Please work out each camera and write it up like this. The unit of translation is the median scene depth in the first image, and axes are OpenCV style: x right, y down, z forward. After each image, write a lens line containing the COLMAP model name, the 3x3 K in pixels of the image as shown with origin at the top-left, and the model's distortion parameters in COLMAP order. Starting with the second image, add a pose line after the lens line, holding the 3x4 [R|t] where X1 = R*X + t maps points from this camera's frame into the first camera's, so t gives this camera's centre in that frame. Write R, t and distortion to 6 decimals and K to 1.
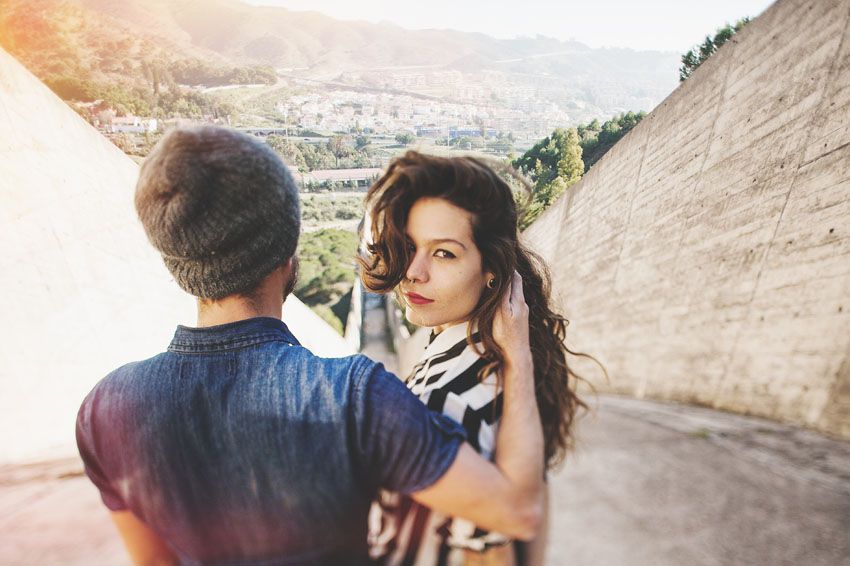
lens RADIAL K [[611.8, 0, 463.8], [0, 611.8, 392.2], [0, 0, 1]] dist [-0.044020, 0.033527]
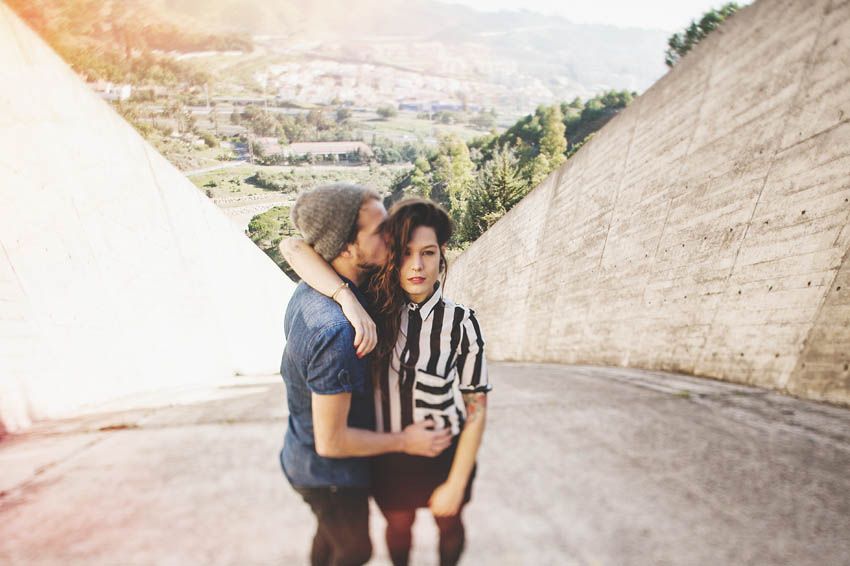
lens RADIAL K [[608.4, 0, 465.0], [0, 608.4, 392.3], [0, 0, 1]] dist [-0.043866, 0.034668]
pose [[0.999349, 0.005125, 0.035707, -0.002965], [-0.006472, 0.999268, 0.037700, 0.001503], [-0.035488, -0.037906, 0.998651, -0.005512]]
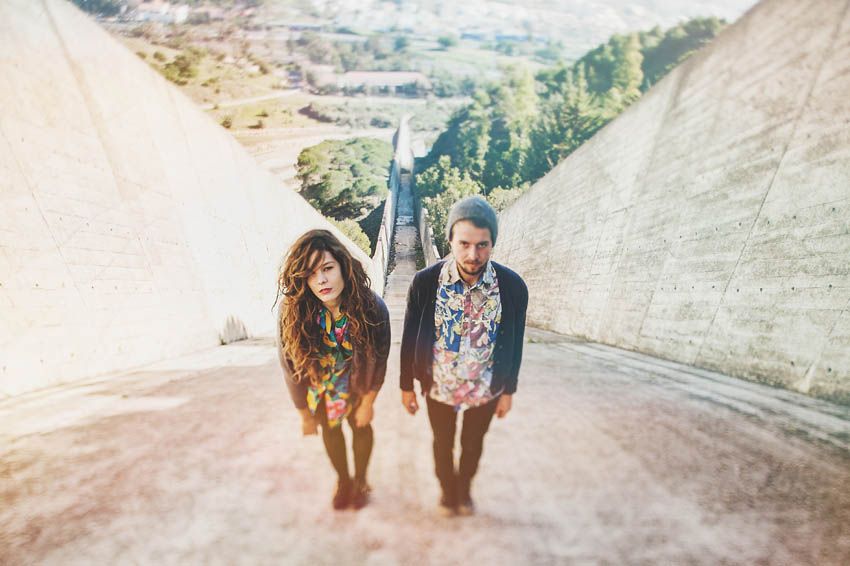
lens RADIAL K [[601.8, 0, 465.4], [0, 601.8, 398.3], [0, 0, 1]] dist [-0.043236, 0.035886]
pose [[0.997416, 0.062641, -0.035168, -0.003753], [-0.057182, 0.988619, 0.139149, -0.005288], [0.043484, -0.136779, 0.989647, 0.038619]]
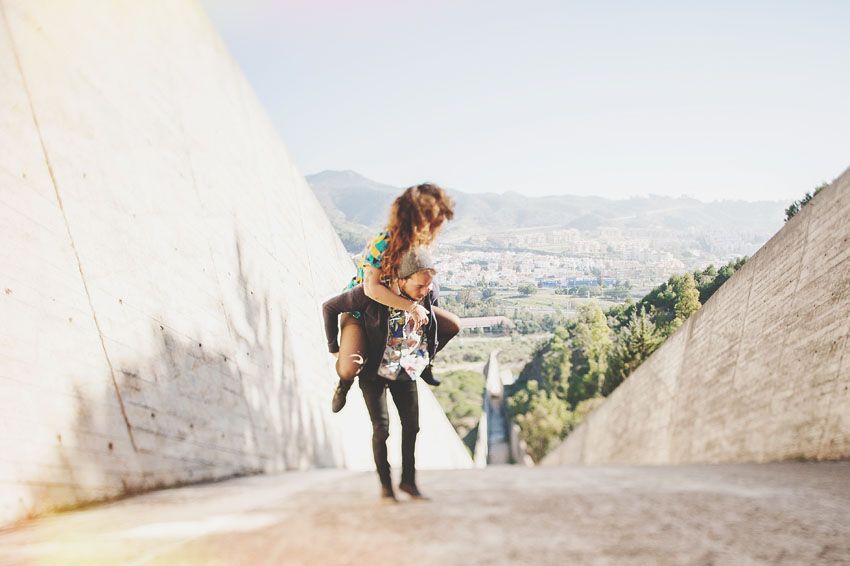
lens RADIAL K [[608.1, 0, 460.7], [0, 608.1, 401.0], [0, 0, 1]] dist [-0.055222, 0.044835]
pose [[0.981031, -0.002560, -0.193834, -0.007291], [-0.038862, 0.977016, -0.209593, 0.016103], [0.189916, 0.213150, 0.958384, -0.032959]]
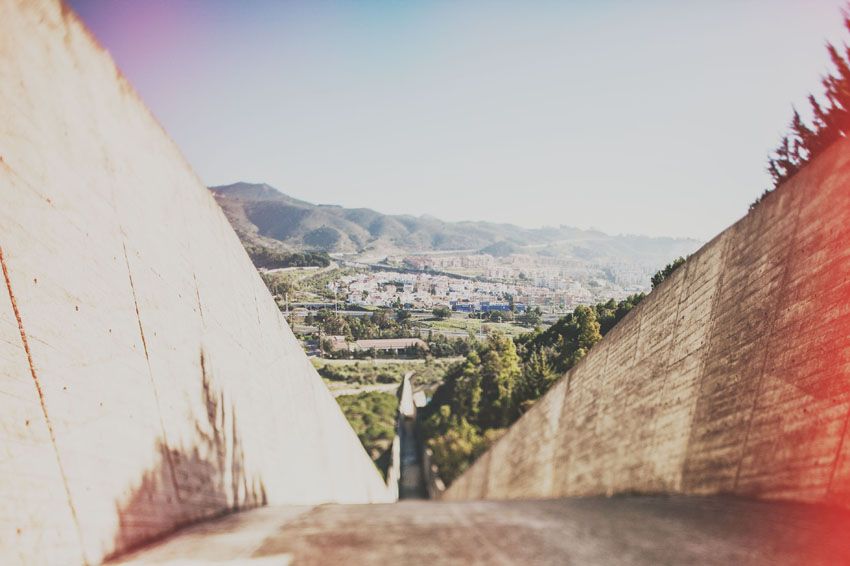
lens RADIAL K [[611.8, 0, 463.8], [0, 611.8, 392.2], [0, 0, 1]] dist [-0.044020, 0.033527]
pose [[0.998778, 0.007444, -0.048860, -0.002096], [-0.019831, 0.965880, -0.258230, 0.016767], [0.045271, 0.258883, 0.964847, -0.066406]]
